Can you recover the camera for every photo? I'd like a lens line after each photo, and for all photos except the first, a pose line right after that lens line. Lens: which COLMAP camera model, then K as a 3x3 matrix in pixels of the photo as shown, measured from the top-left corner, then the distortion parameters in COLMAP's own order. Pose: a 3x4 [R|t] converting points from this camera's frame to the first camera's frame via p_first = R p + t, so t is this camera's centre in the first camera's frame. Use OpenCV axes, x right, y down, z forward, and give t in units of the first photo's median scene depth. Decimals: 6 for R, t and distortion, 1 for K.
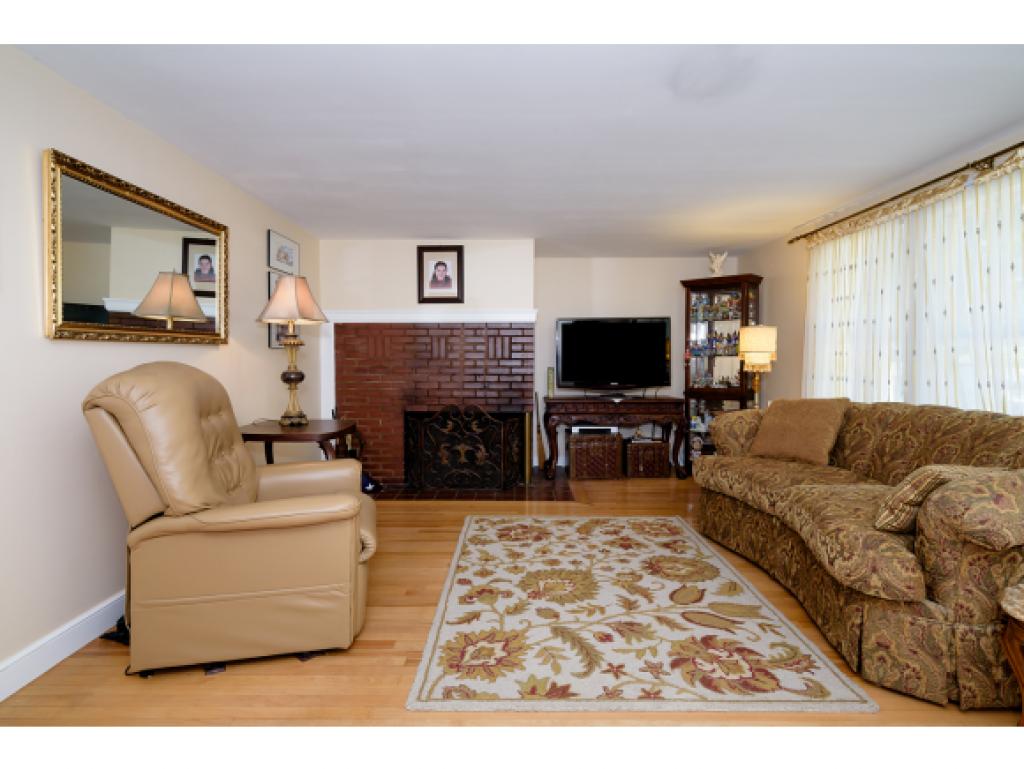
lens RADIAL K [[581.5, 0, 520.5], [0, 581.5, 377.3], [0, 0, 1]] dist [0.009067, -0.000281]
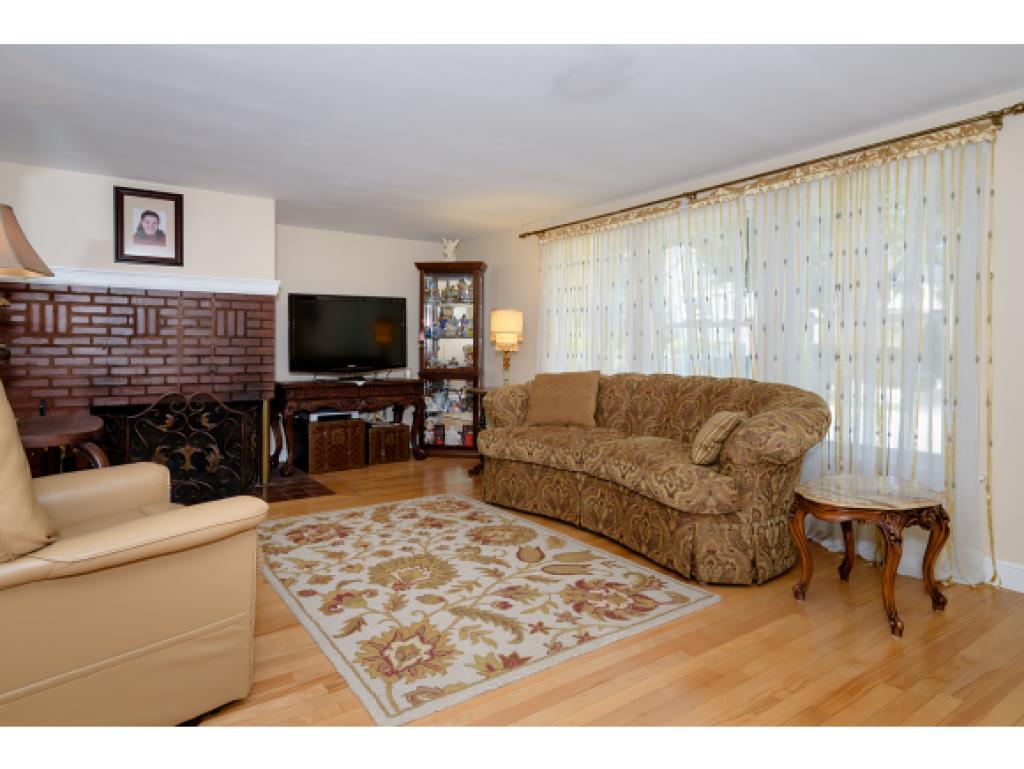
lens RADIAL K [[608.6, 0, 509.8], [0, 608.6, 351.5], [0, 0, 1]] dist [0.020398, 0.001823]
pose [[0.812820, 0.000055, 0.582515, -0.306095], [0.015501, 0.999644, -0.021724, 0.019663], [-0.582308, 0.026687, 0.812530, 0.079378]]
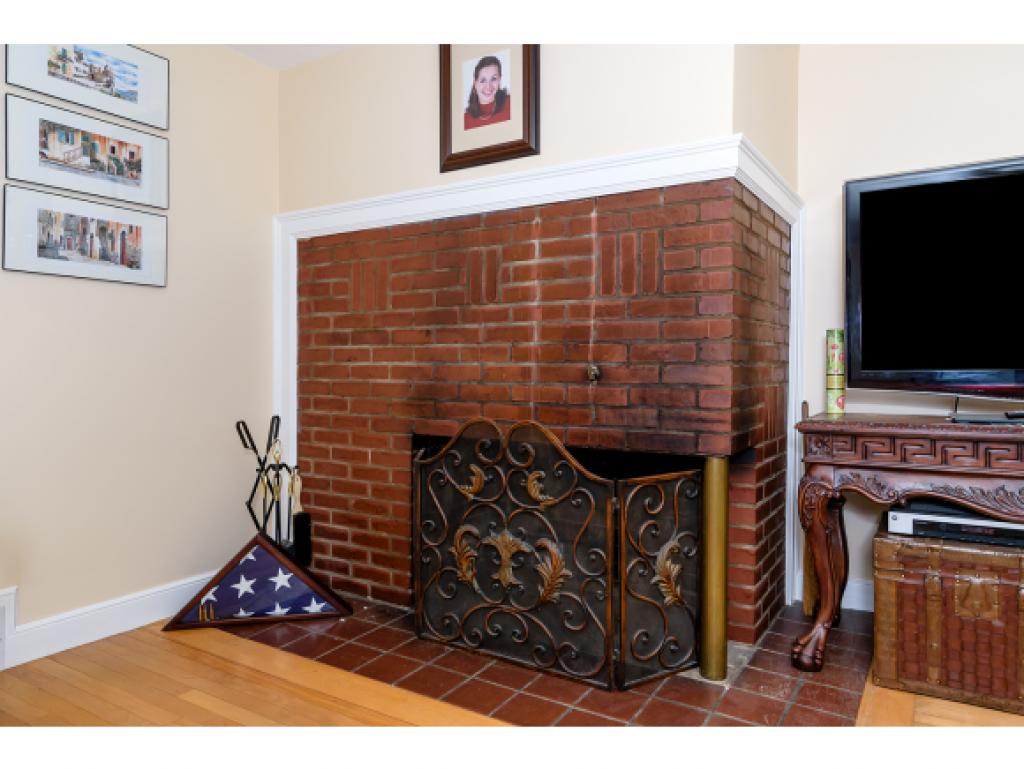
lens RADIAL K [[694.6, 0, 505.0], [0, 694.6, 379.9], [0, 0, 1]] dist [0.009265, 0.002521]
pose [[0.835673, 0.006331, -0.549191, 0.181222], [-0.021599, 0.999539, -0.021344, 0.039583], [0.548803, 0.029699, 0.835424, 0.847477]]
